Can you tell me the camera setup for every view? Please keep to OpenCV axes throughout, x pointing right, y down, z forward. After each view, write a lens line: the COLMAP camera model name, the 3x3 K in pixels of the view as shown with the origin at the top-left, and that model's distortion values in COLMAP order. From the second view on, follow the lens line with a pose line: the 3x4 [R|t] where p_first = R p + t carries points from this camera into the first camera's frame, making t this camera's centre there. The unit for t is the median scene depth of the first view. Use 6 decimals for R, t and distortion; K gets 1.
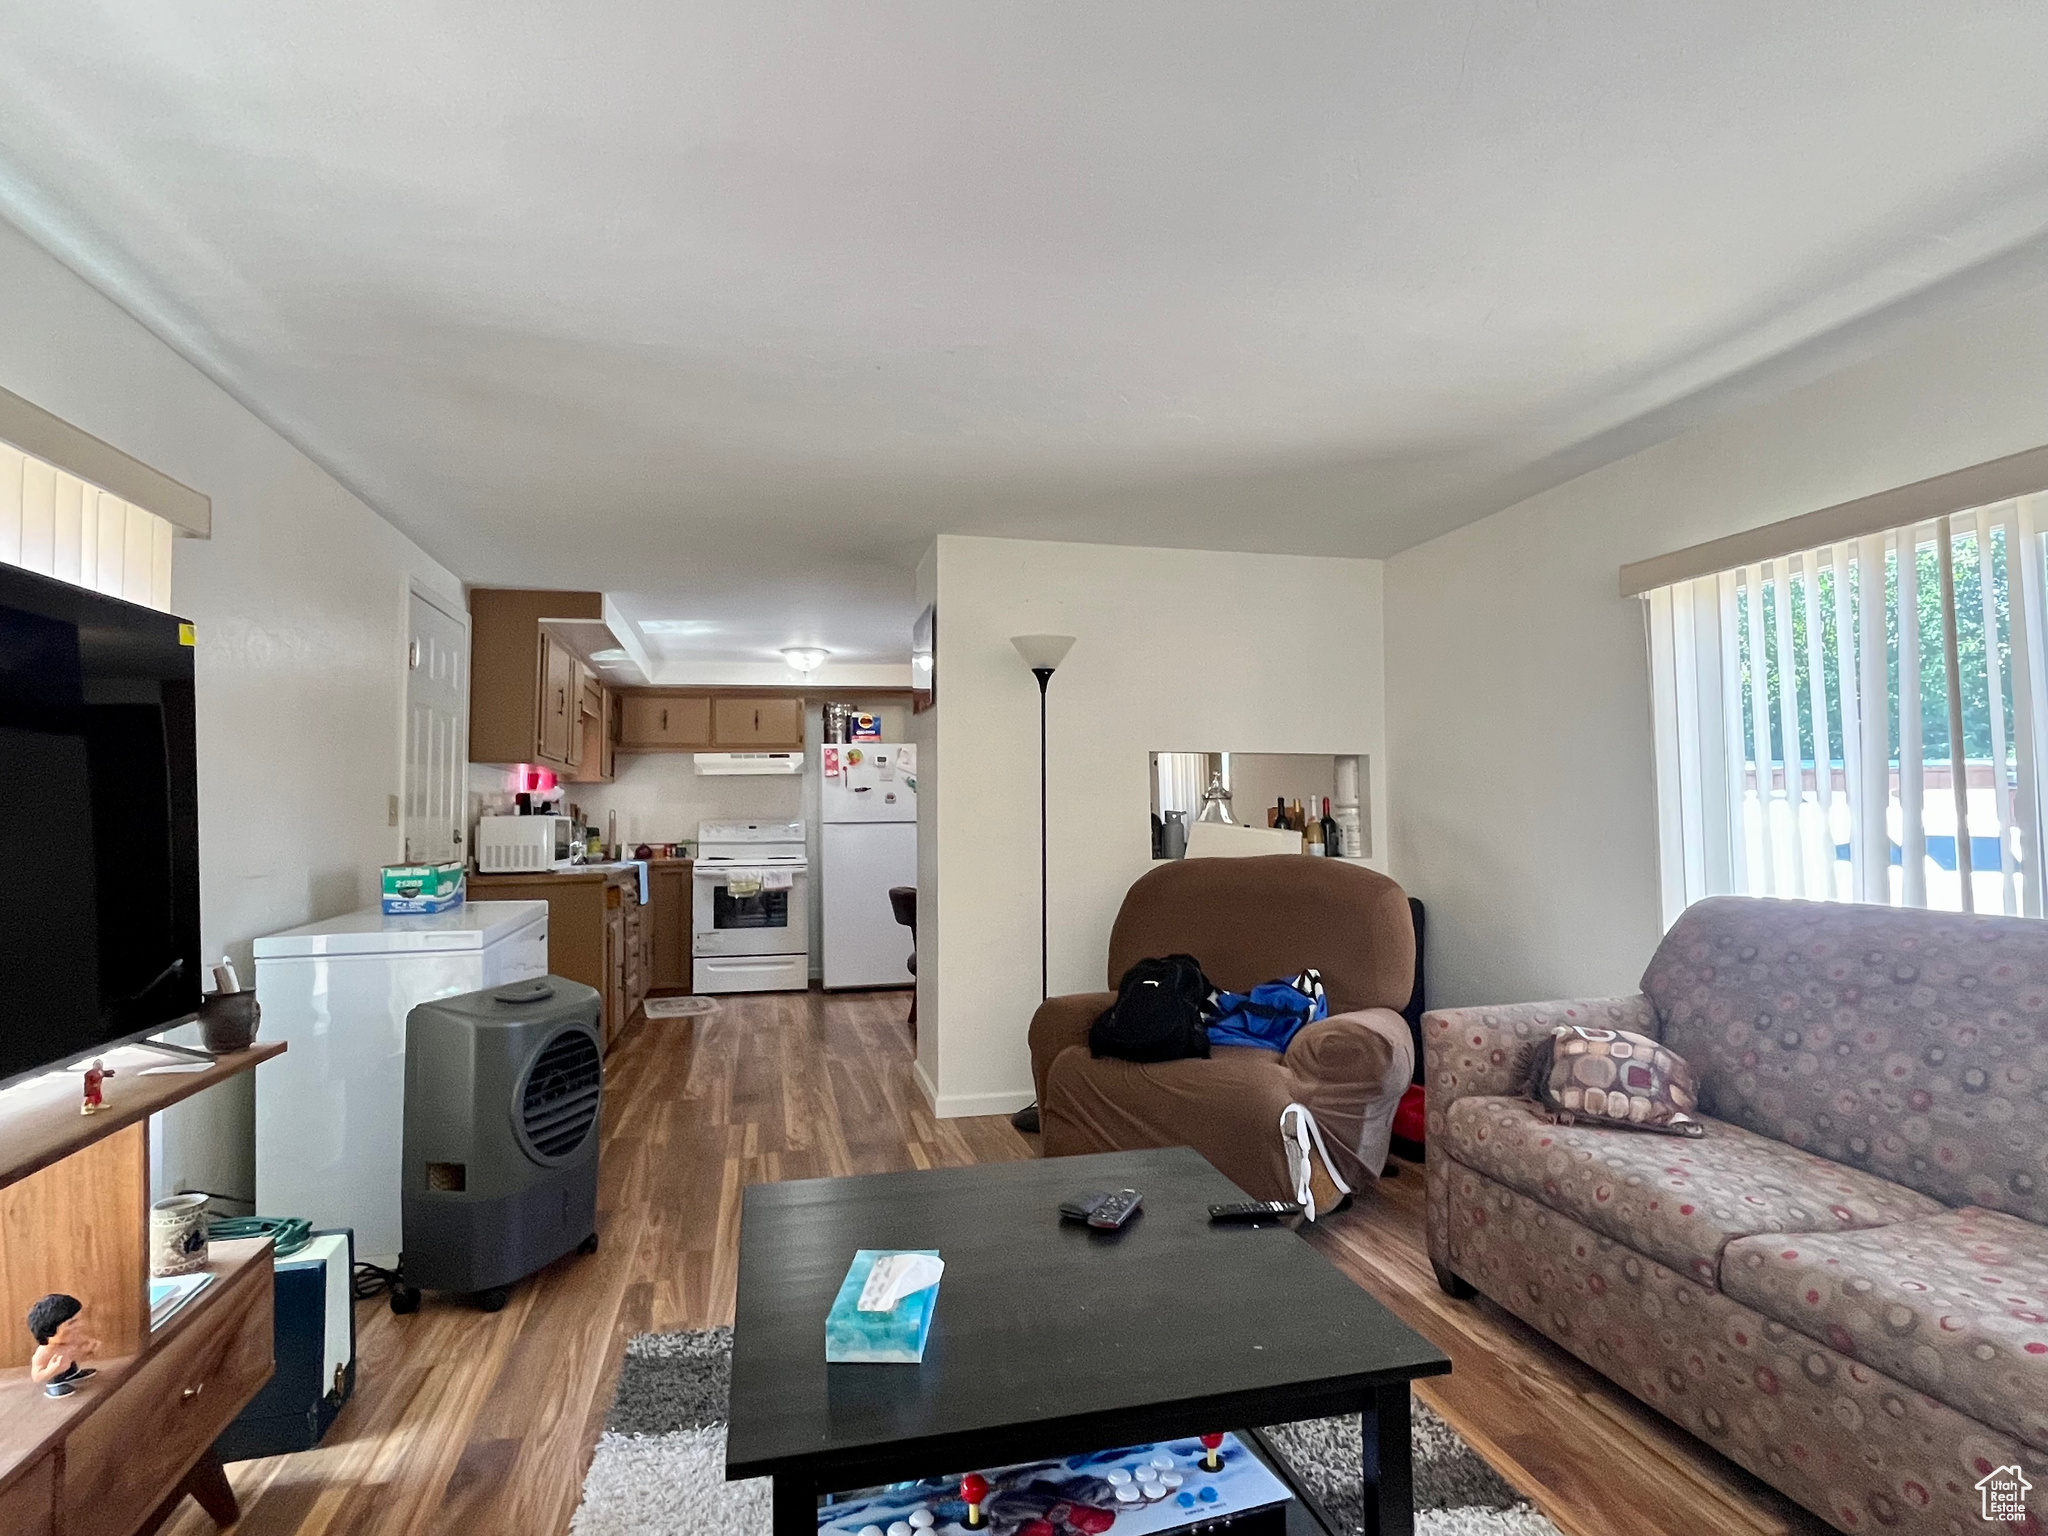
lens RADIAL K [[1092.6, 0, 1018.7], [0, 1092.6, 768.6], [0, 0, 1]] dist [-0.003710, -0.000622]
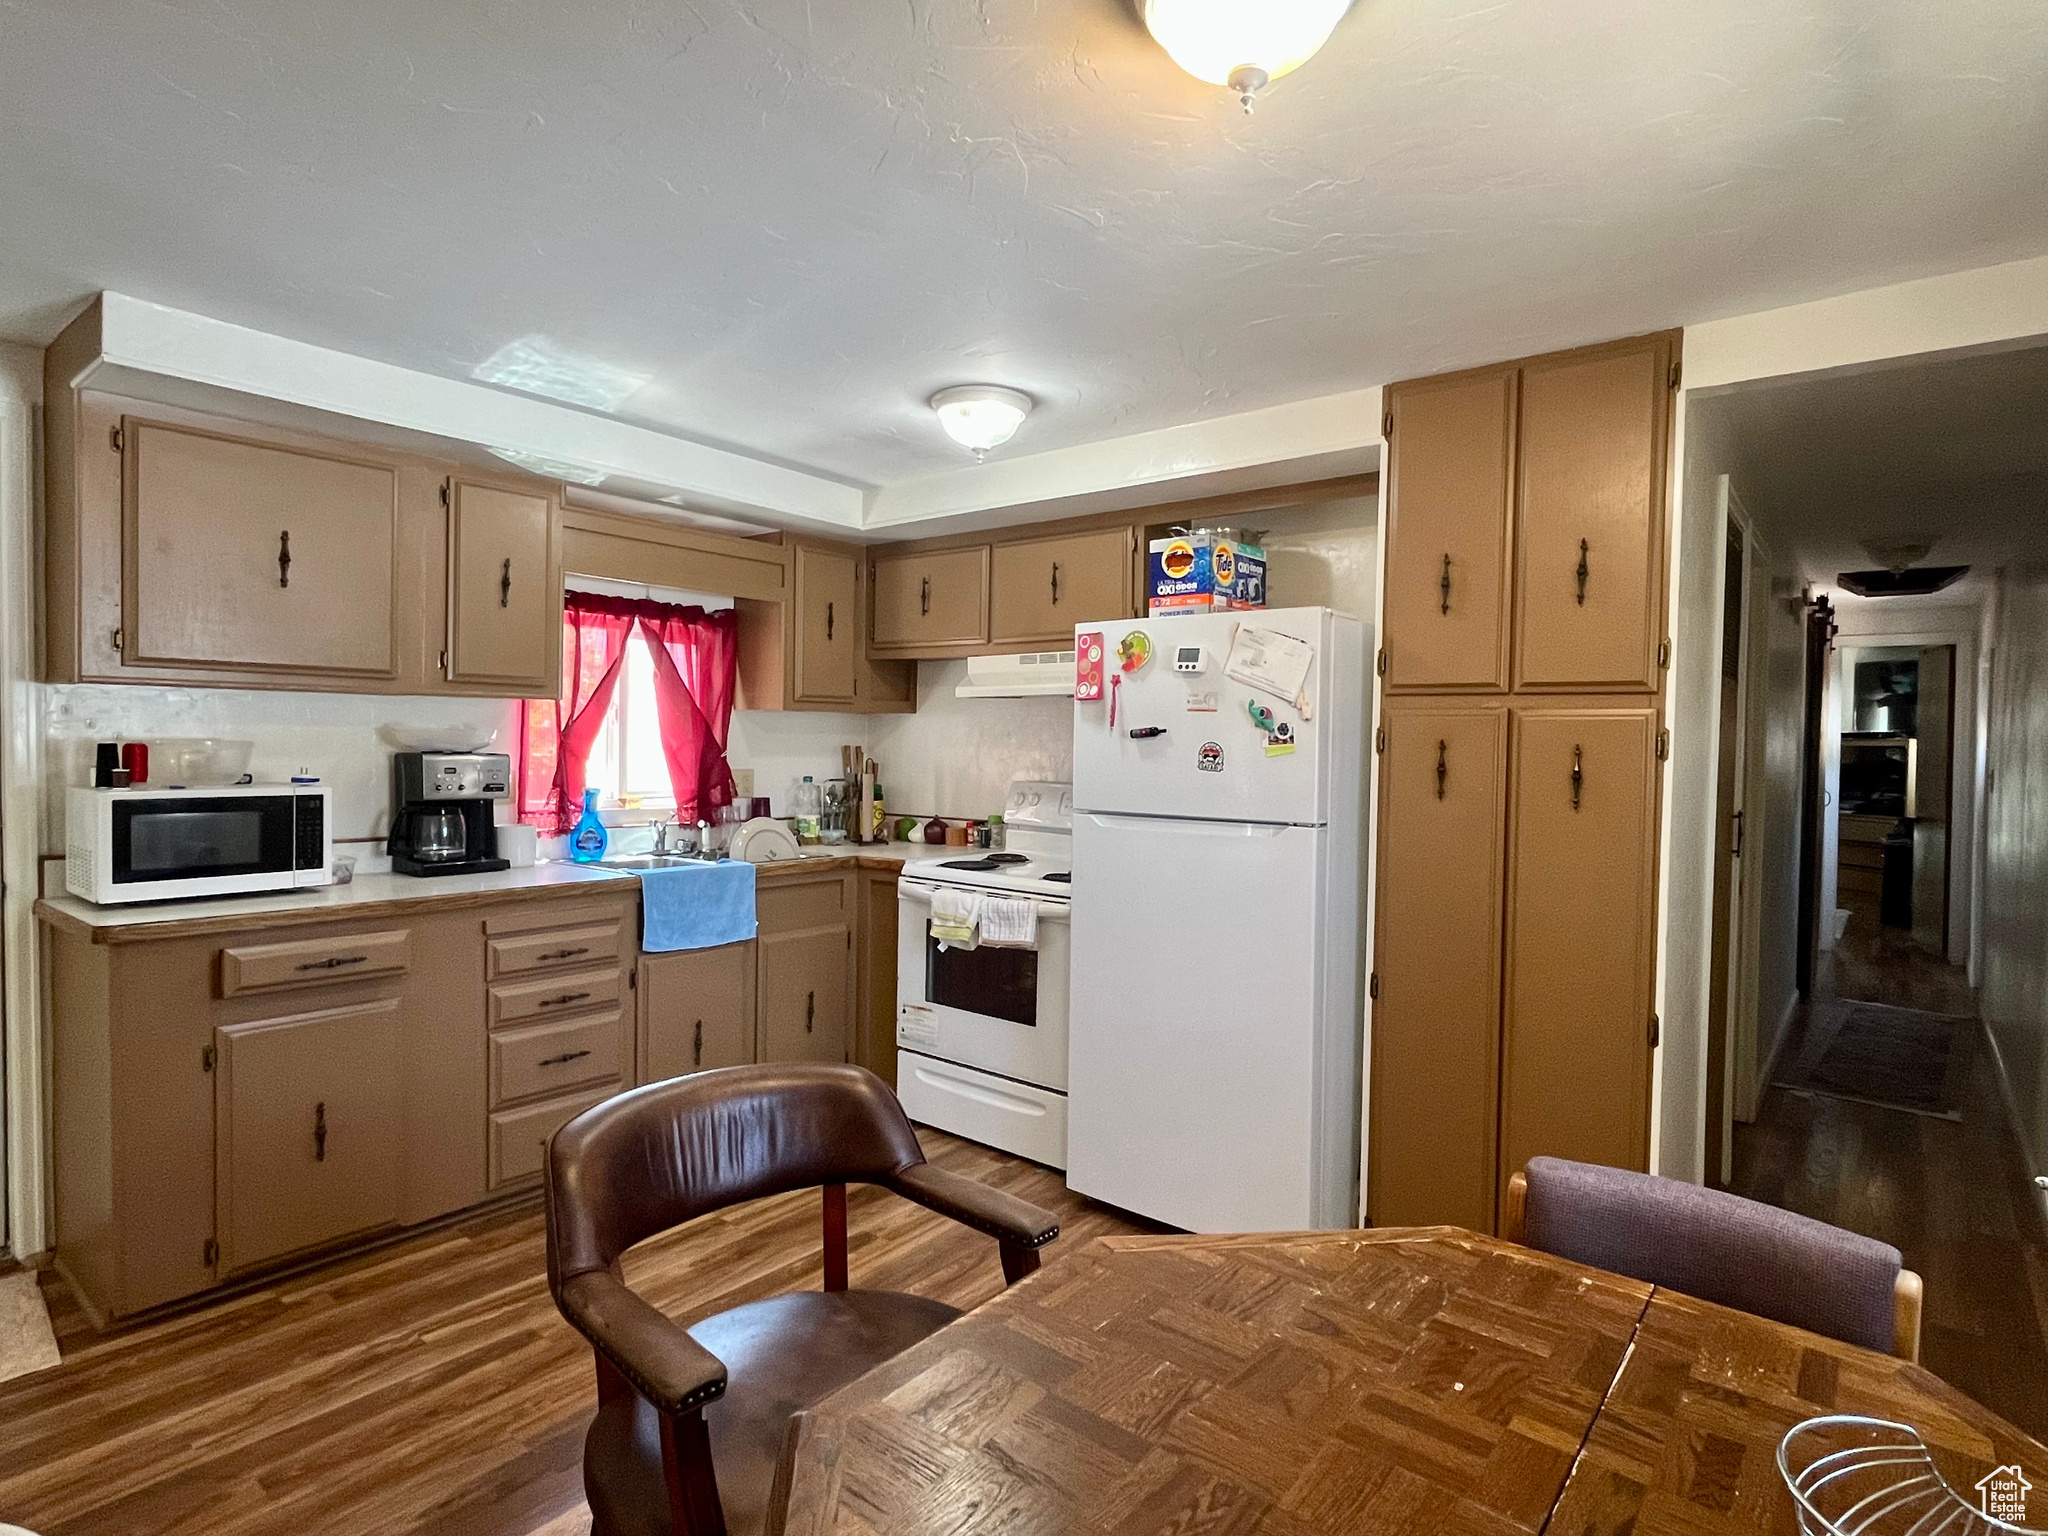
lens RADIAL K [[1092.6, 0, 1023.3], [0, 1092.6, 771.0], [0, 0, 1]] dist [-0.003710, -0.000622]
pose [[0.615855, 0.048237, -0.786382, 0.142015], [0.015670, 0.997177, 0.073439, 0.003058], [0.787704, -0.057550, 0.613360, 0.716835]]
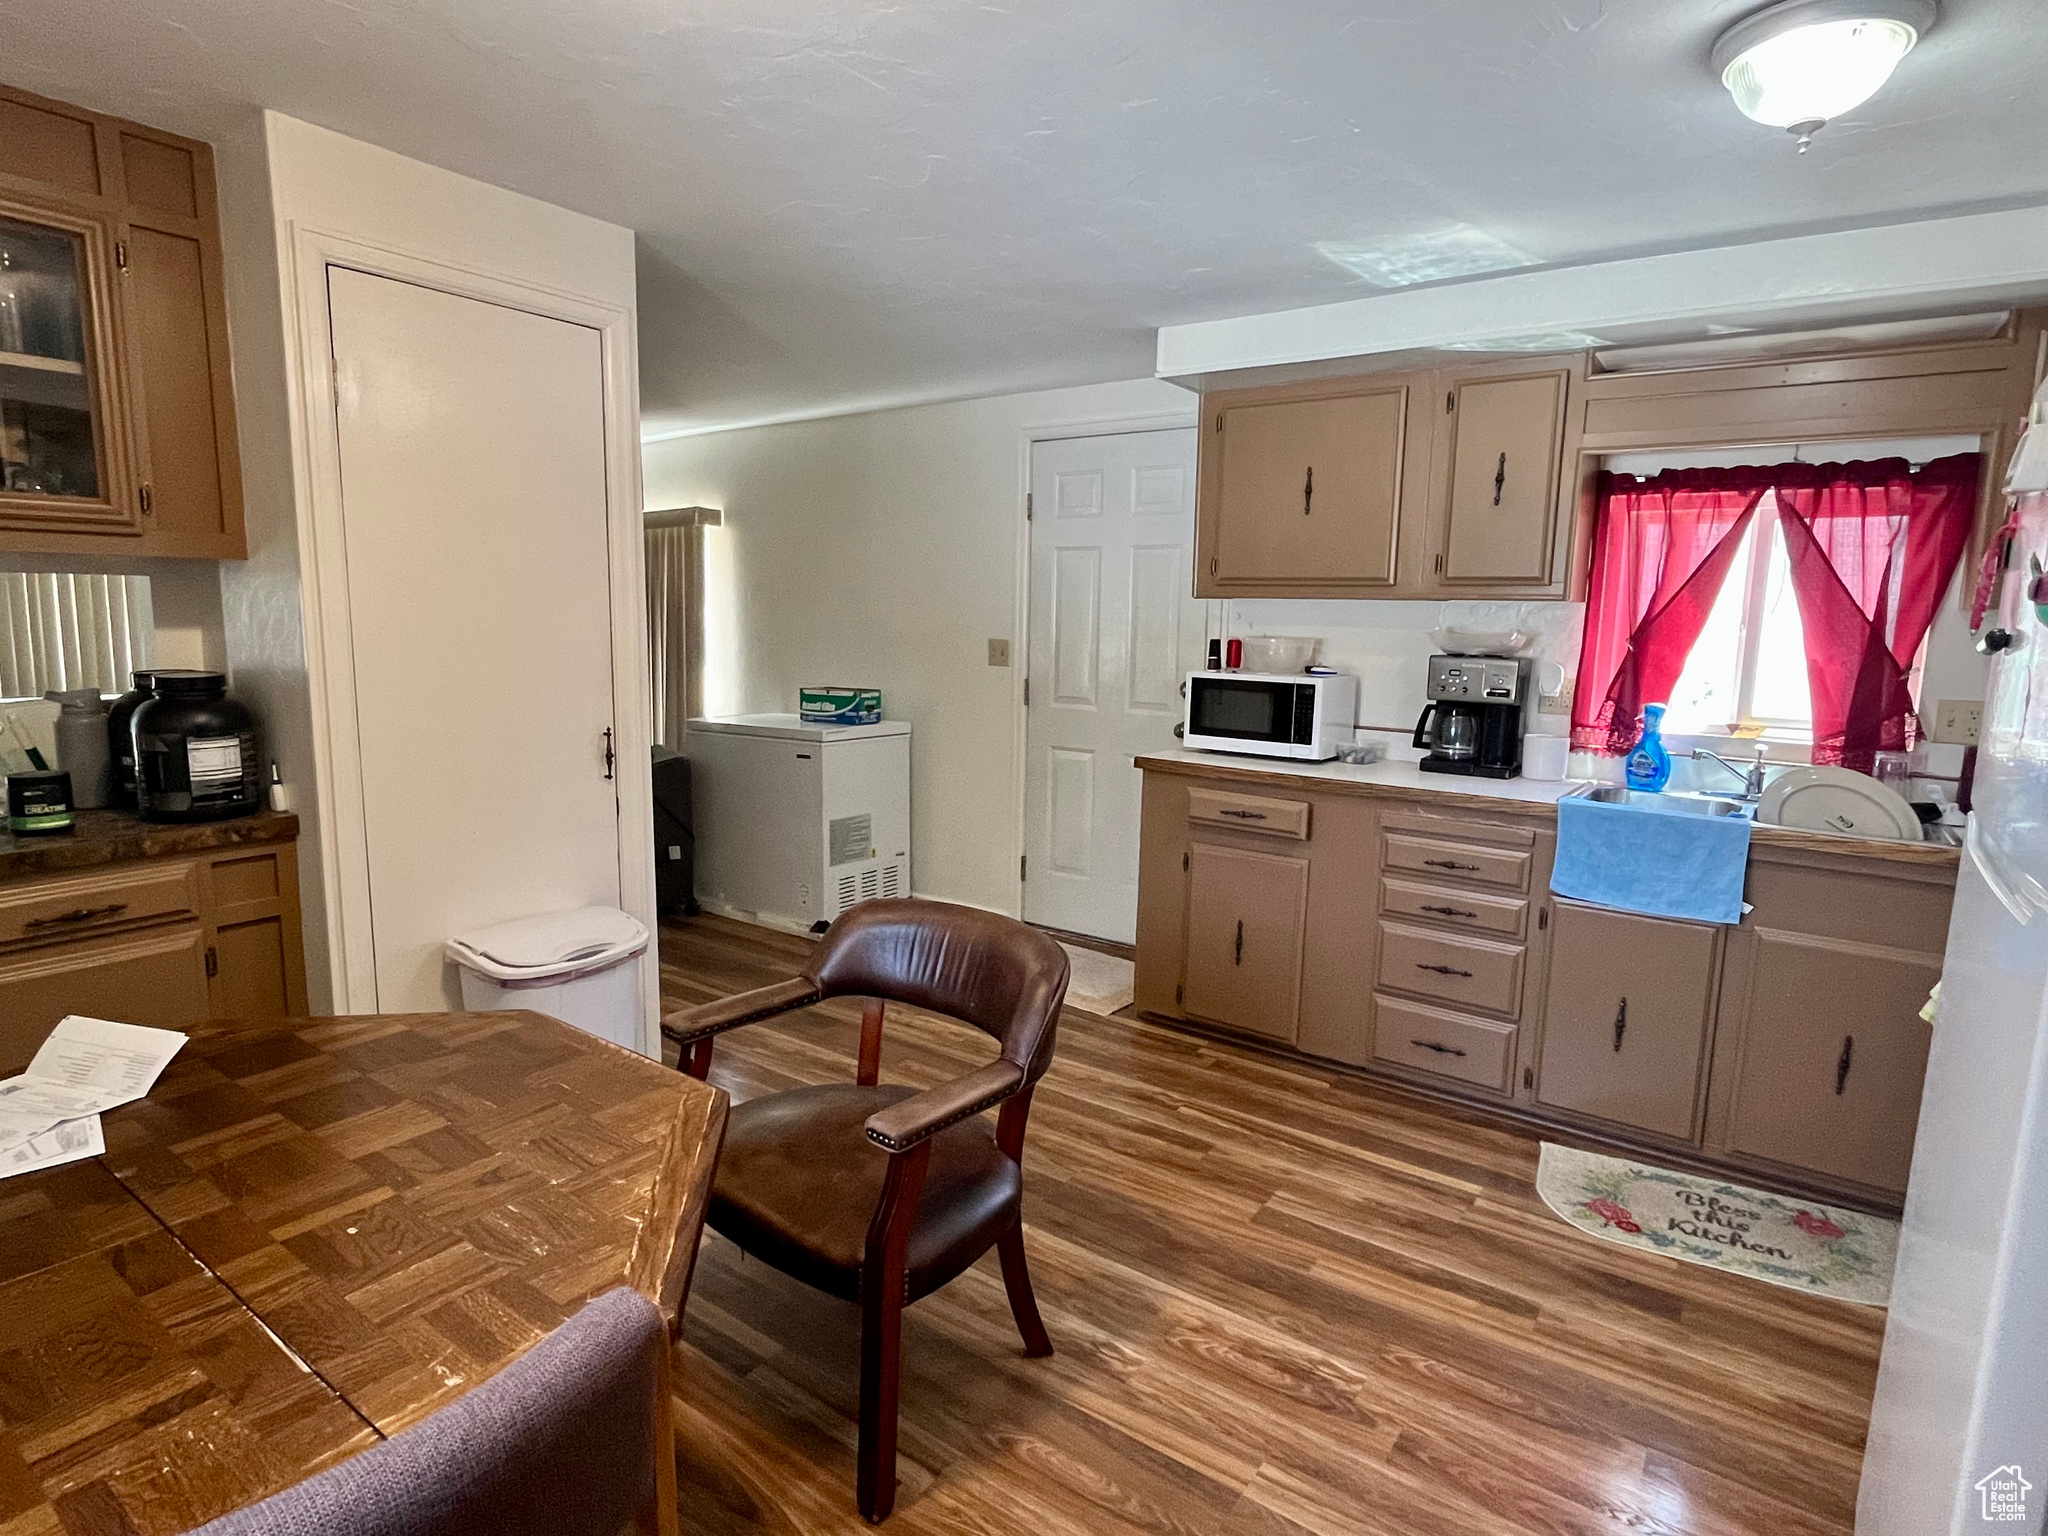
lens RADIAL K [[1092.6, 0, 1022.2], [0, 1092.6, 770.9], [0, 0, 1]] dist [-0.003710, -0.000622]
pose [[-0.756957, 0.090257, -0.647201, 0.088517], [0.021294, 0.993296, 0.113618, 0.016460], [0.653117, 0.072222, -0.753805, 1.028036]]
